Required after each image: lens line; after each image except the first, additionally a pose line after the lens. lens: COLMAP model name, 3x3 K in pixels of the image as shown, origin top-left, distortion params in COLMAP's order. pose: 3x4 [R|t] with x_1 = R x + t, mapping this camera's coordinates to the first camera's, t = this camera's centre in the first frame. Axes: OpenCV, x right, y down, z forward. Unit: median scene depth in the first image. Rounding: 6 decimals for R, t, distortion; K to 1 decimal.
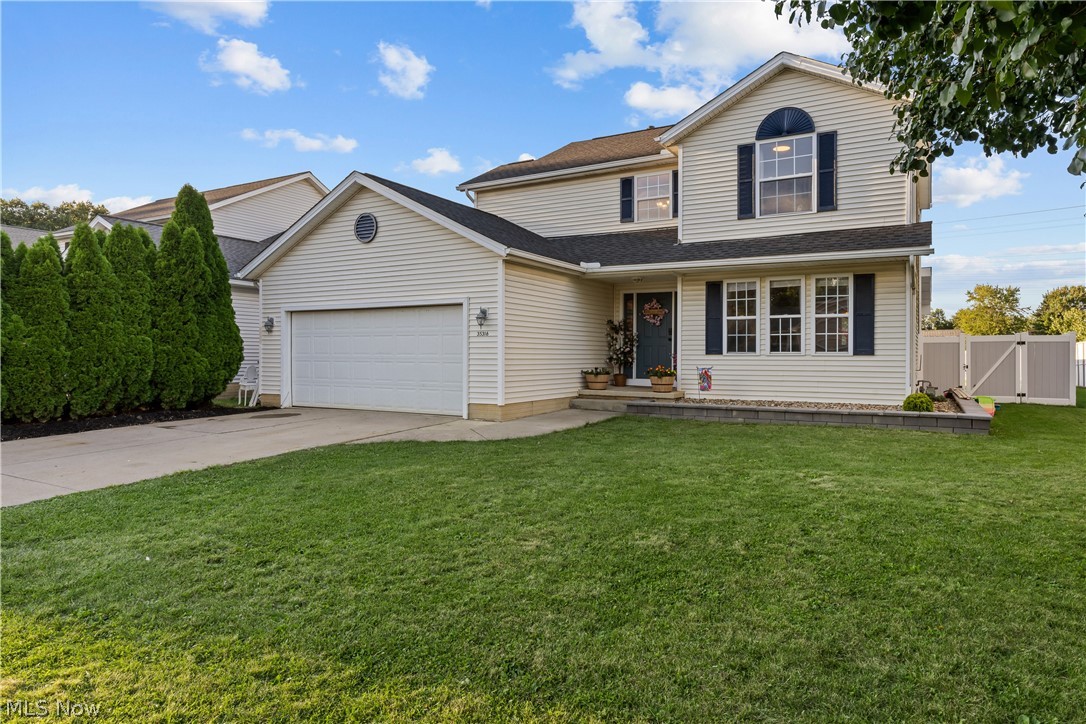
lens RADIAL K [[707.9, 0, 543.0], [0, 707.9, 362.0], [0, 0, 1]] dist [0.028606, -0.001798]
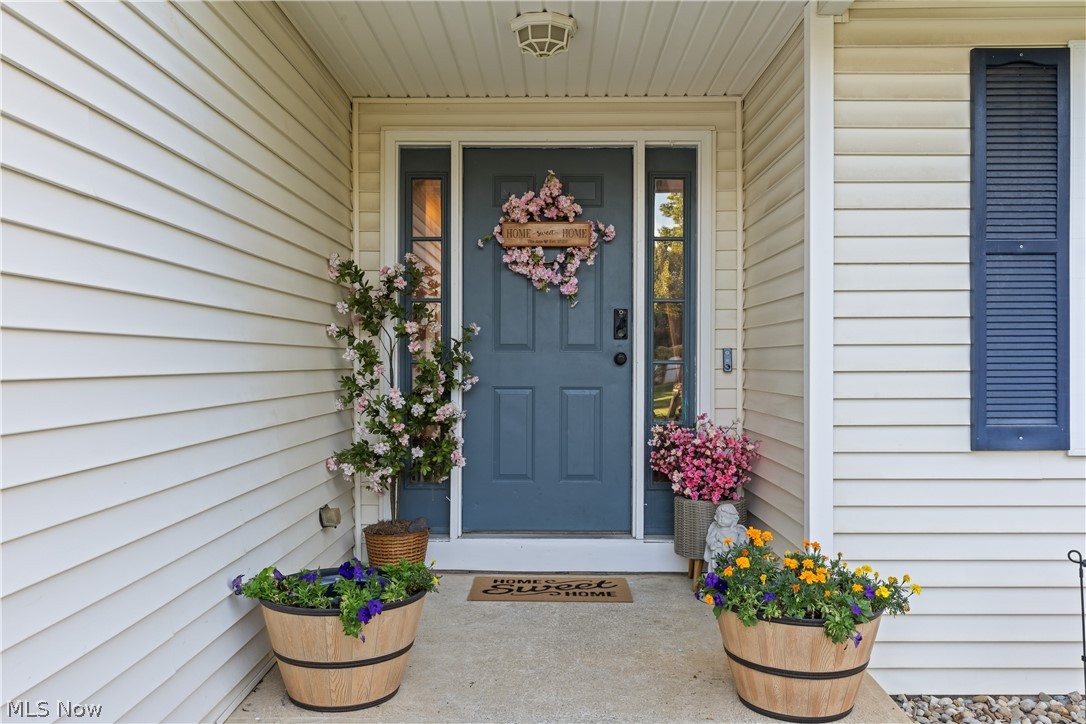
lens RADIAL K [[888.3, 0, 543.0], [0, 888.3, 362.0], [0, 0, 1]] dist [0.003260, 0.003051]
pose [[0.873328, -0.007057, 0.487082, 0.022656], [0.009164, 0.999956, -0.001944, -0.034576], [-0.487047, 0.006162, 0.873354, 0.867422]]
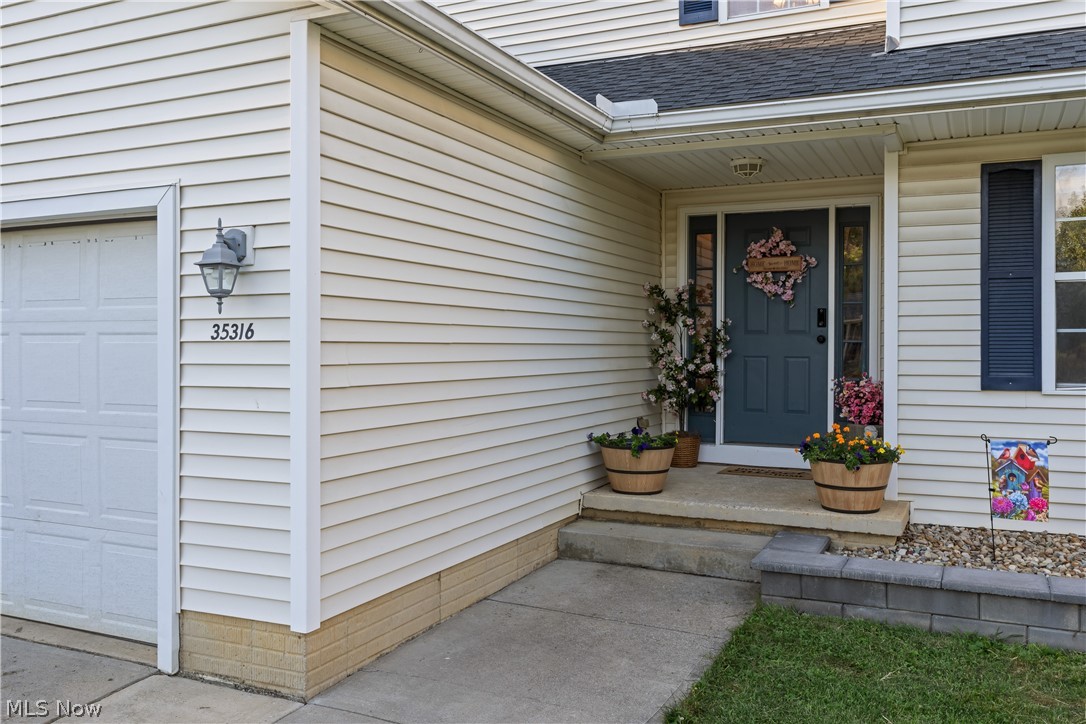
lens RADIAL K [[926.9, 0, 543.0], [0, 926.9, 362.0], [0, 0, 1]] dist [0.000091, 0.002295]
pose [[0.996655, -0.004656, 0.081589, -0.003242], [0.003806, 0.999937, 0.010576, -0.029150], [-0.081633, -0.010230, 0.996610, 0.606098]]
